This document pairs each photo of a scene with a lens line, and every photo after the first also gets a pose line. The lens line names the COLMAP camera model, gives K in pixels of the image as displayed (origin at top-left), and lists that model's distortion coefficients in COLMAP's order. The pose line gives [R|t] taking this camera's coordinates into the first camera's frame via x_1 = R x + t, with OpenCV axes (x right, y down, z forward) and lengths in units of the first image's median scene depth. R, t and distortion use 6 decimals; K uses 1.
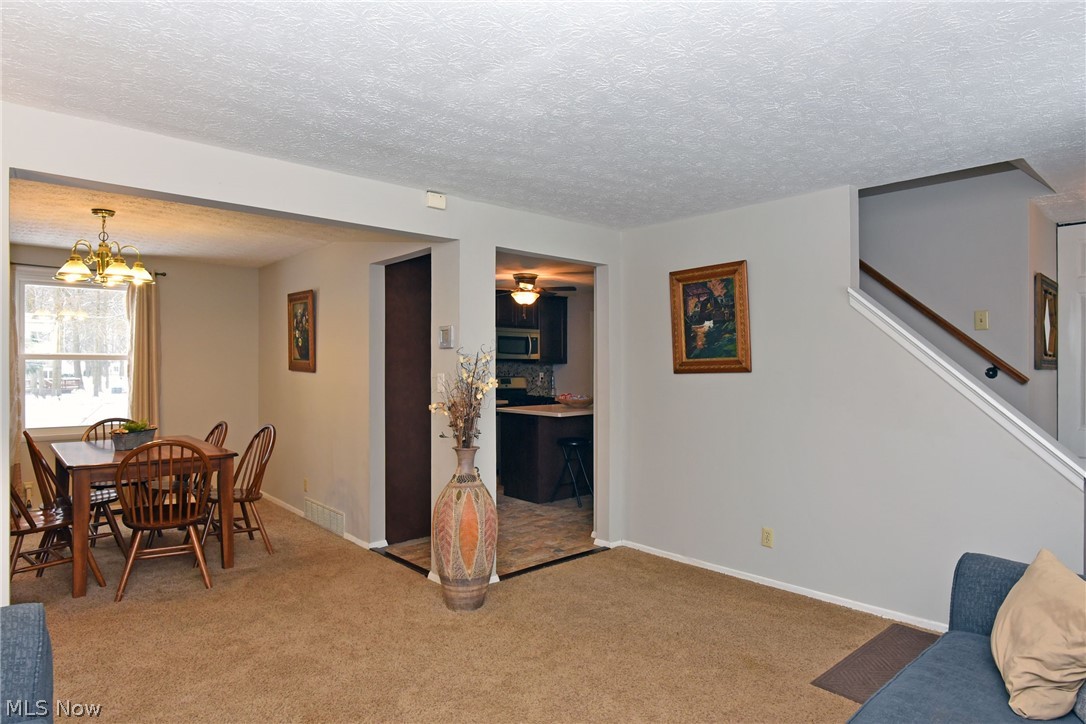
lens RADIAL K [[620.3, 0, 542.5], [0, 620.3, 373.1], [0, 0, 1]] dist [0.001760, 0.000459]
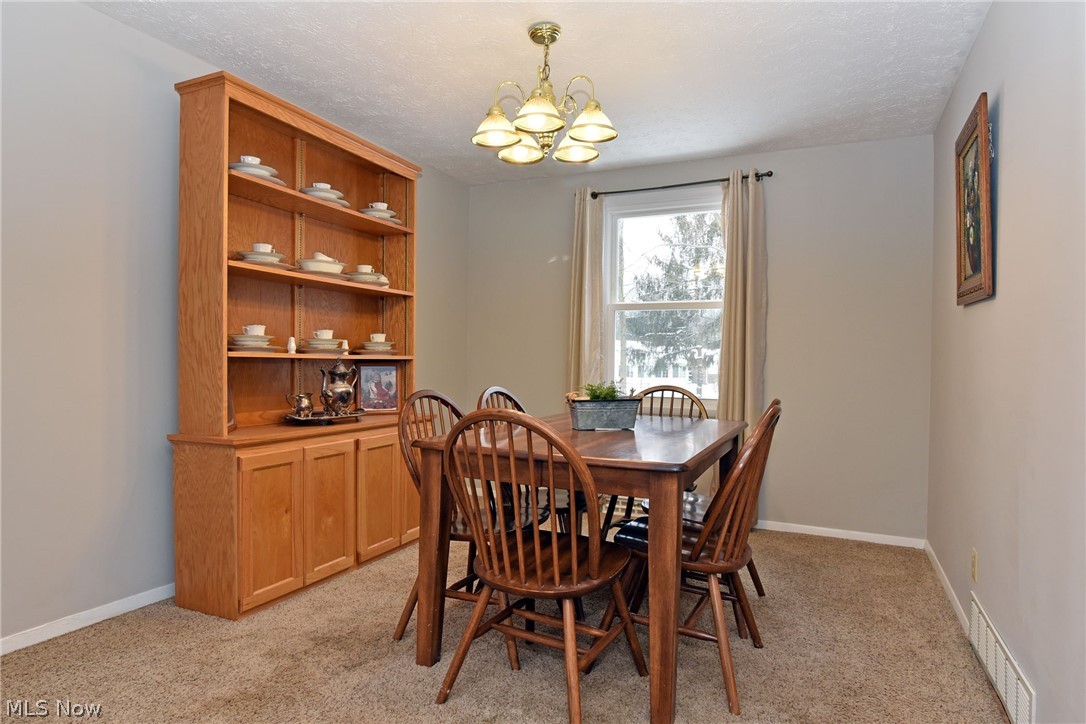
lens RADIAL K [[620.3, 0, 542.5], [0, 620.3, 373.1], [0, 0, 1]] dist [0.001760, 0.000459]
pose [[0.382844, 0.021440, -0.923564, -0.111475], [-0.018233, 0.999711, 0.015650, 0.050724], [0.923633, 0.010848, 0.383125, 0.618722]]
